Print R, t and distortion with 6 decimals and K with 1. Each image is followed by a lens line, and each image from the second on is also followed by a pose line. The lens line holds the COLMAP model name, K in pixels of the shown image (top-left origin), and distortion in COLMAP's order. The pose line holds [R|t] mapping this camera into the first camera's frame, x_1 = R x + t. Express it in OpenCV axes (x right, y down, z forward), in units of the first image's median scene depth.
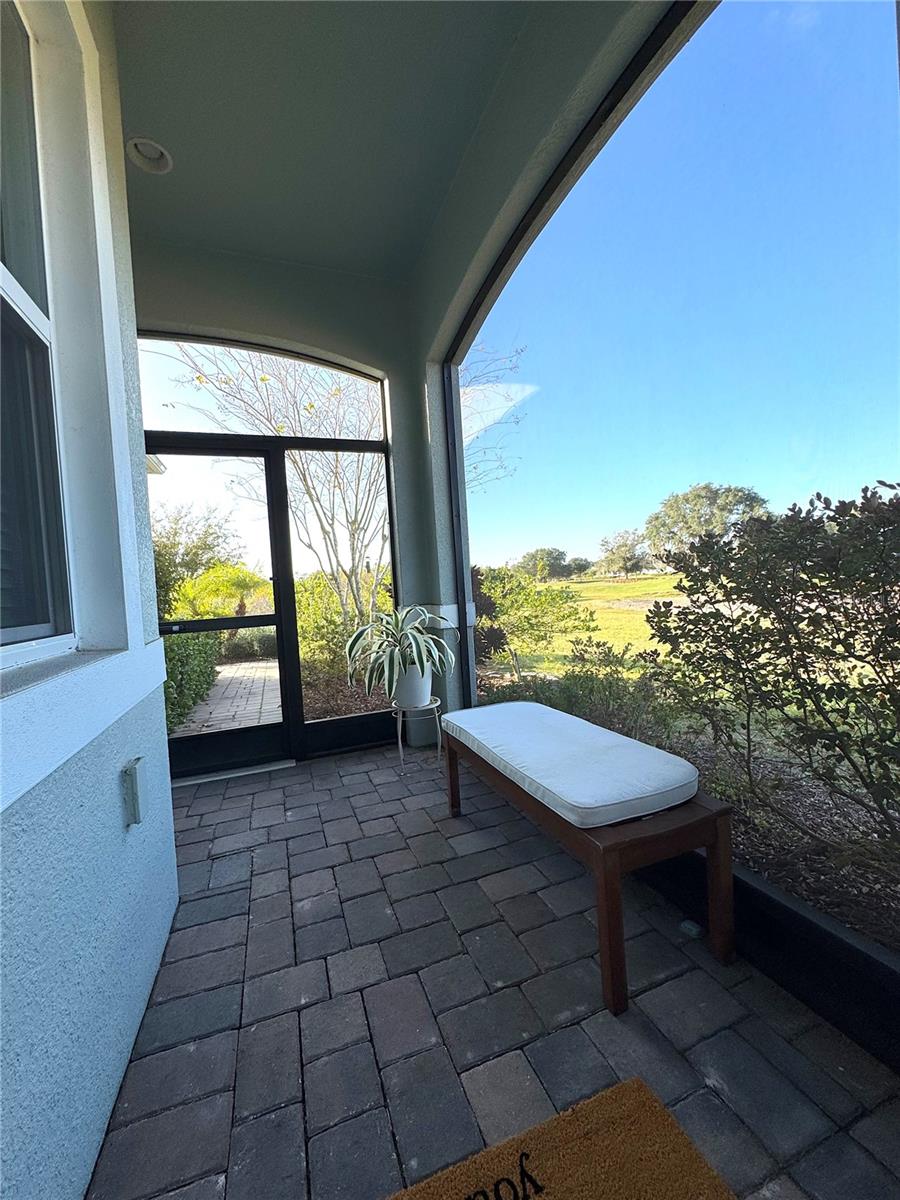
lens RADIAL K [[477.6, 0, 450.0], [0, 477.6, 600.0], [0, 0, 1]] dist [-0.002421, -0.000403]
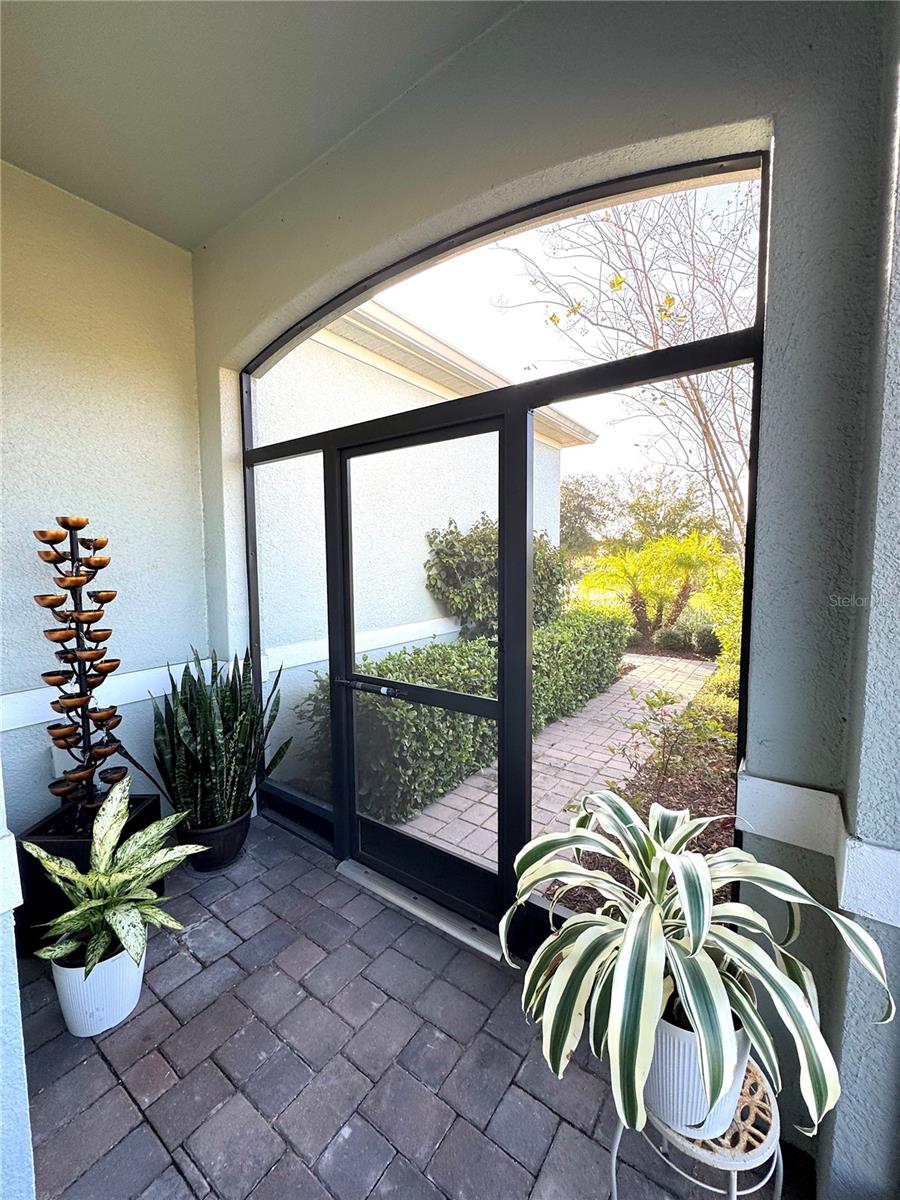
lens RADIAL K [[477.6, 0, 450.0], [0, 477.6, 600.0], [0, 0, 1]] dist [-0.002421, -0.000403]
pose [[0.555779, 0.128089, -0.821403, 0.064927], [-0.044746, 0.991236, 0.124296, -0.155278], [0.830125, -0.032326, 0.556640, 0.586876]]
